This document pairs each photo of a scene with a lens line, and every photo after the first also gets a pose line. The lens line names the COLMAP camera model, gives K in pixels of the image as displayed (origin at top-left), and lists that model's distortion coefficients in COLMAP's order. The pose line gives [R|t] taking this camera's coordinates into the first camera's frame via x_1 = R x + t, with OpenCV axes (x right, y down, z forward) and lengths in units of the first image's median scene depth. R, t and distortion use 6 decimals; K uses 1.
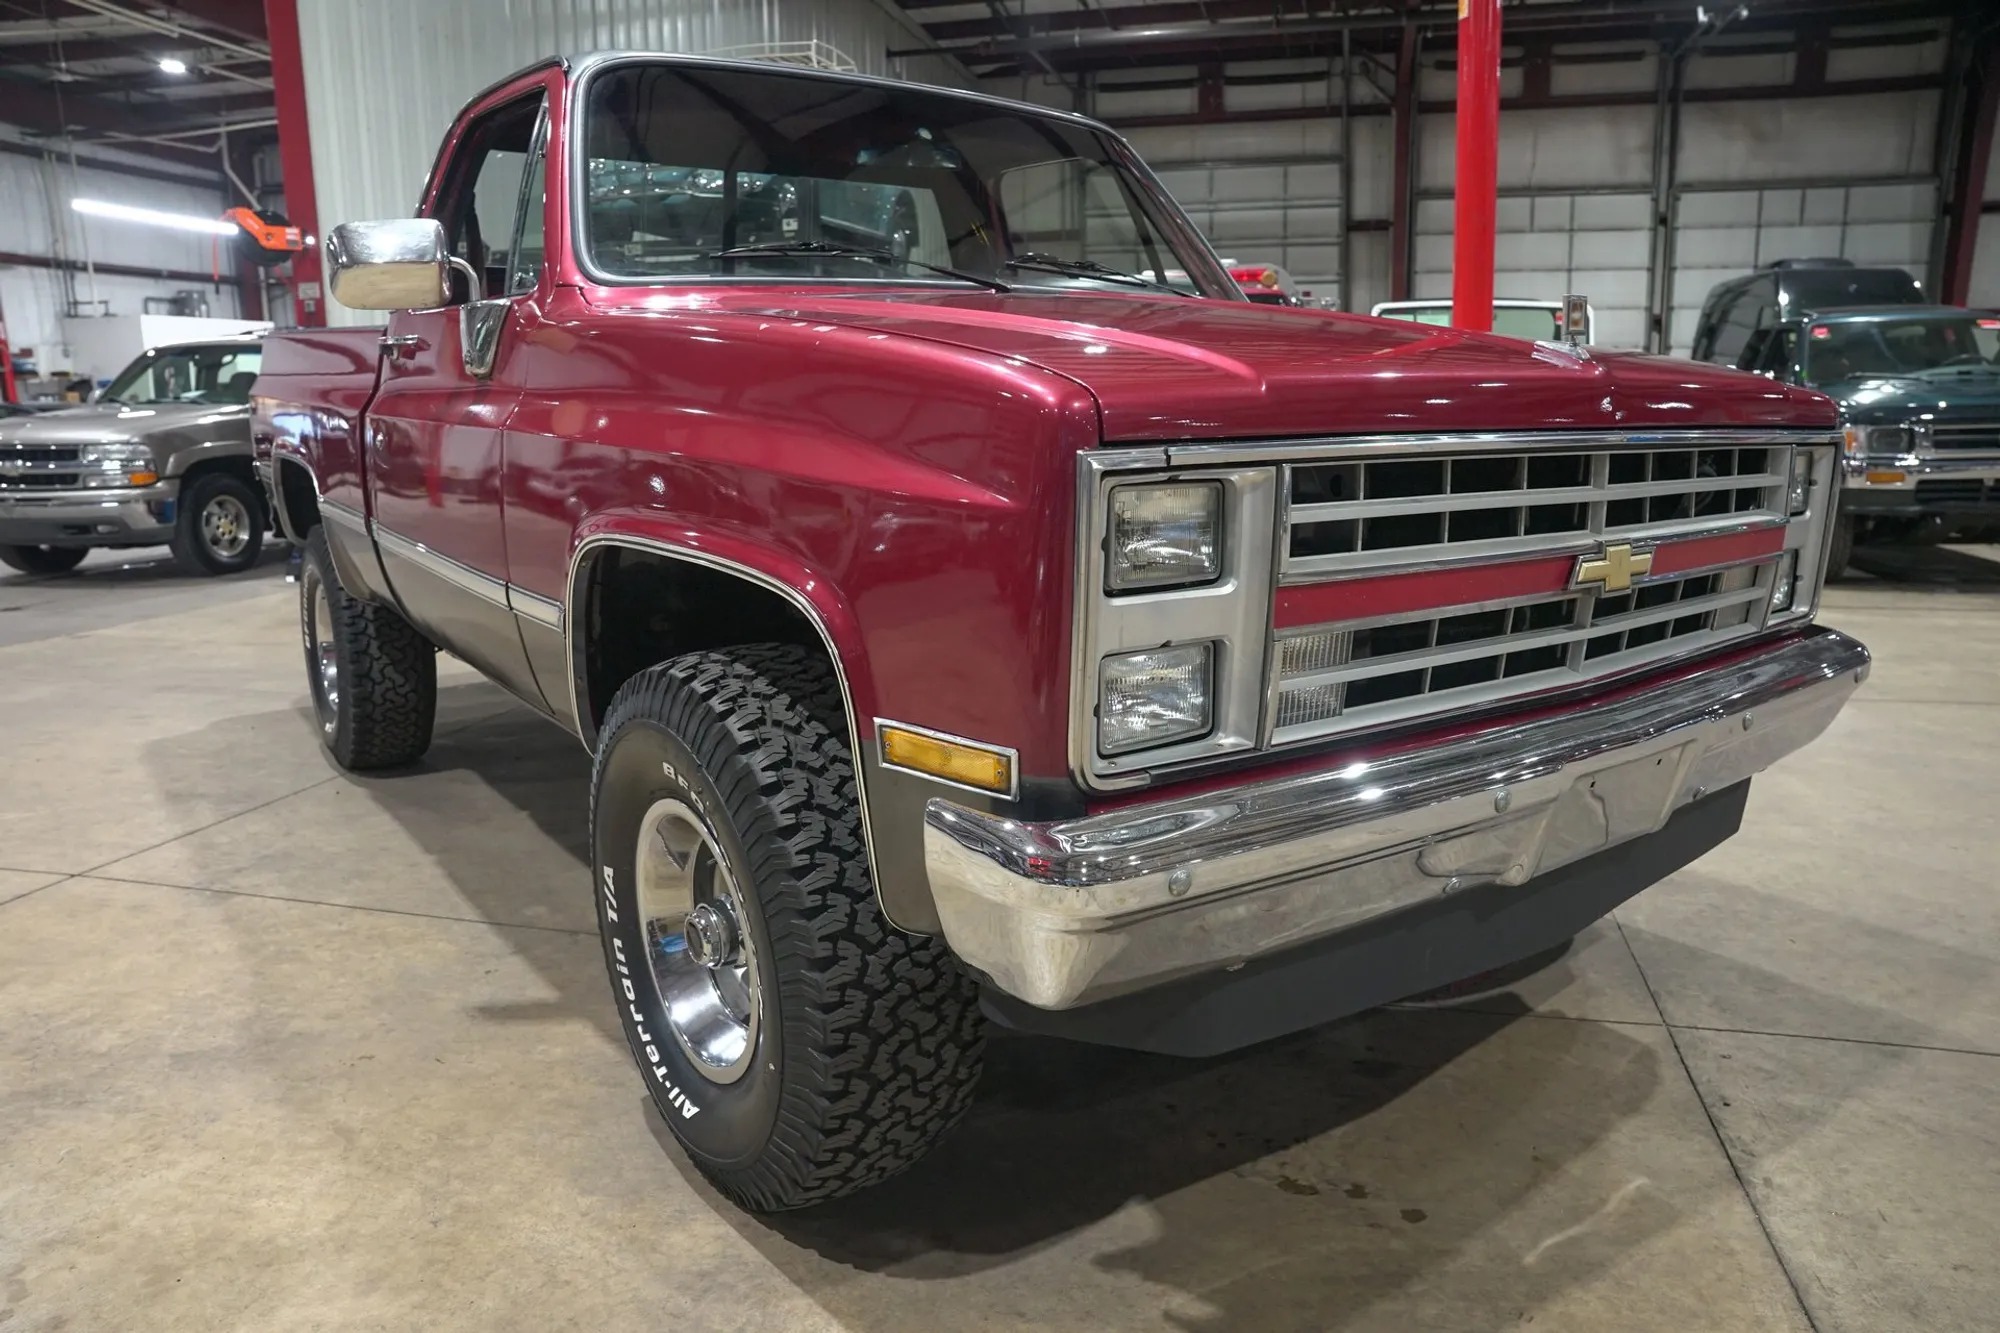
lens RADIAL K [[1366.1, 0, 998.9], [0, 1366.1, 657.9], [0, 0, 1]] dist [-0.139048, 0.107970]
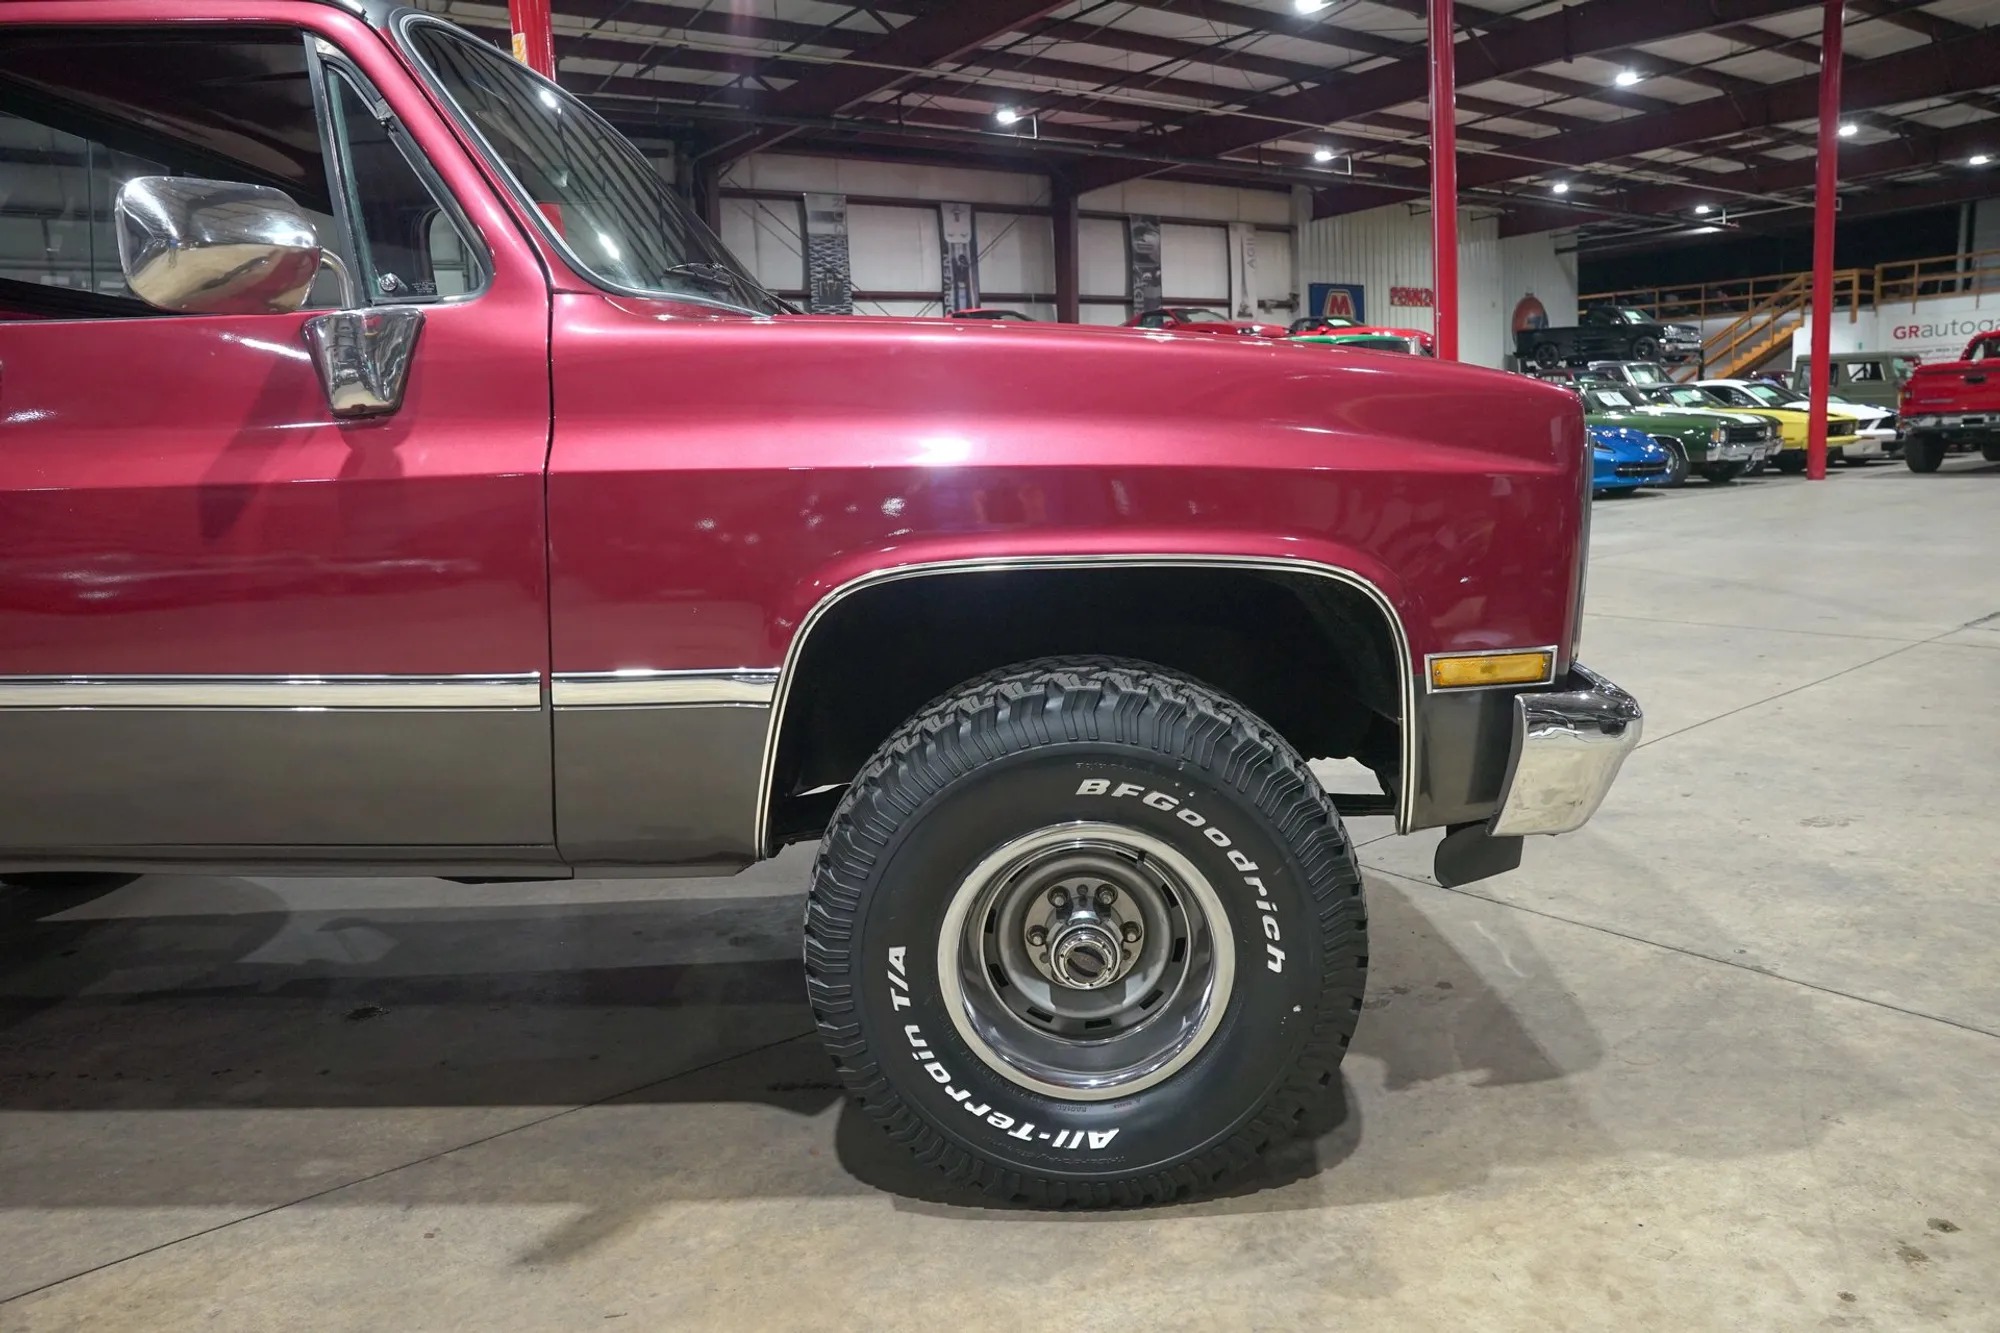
lens RADIAL K [[1366.1, 0, 1001.4], [0, 1366.1, 675.3], [0, 0, 1]] dist [-0.139048, 0.107970]
pose [[0.630180, -0.156509, 0.760512, -0.795035], [0.189292, 0.980889, 0.045009, -0.040881], [-0.753022, 0.115595, 0.647762, 0.315851]]
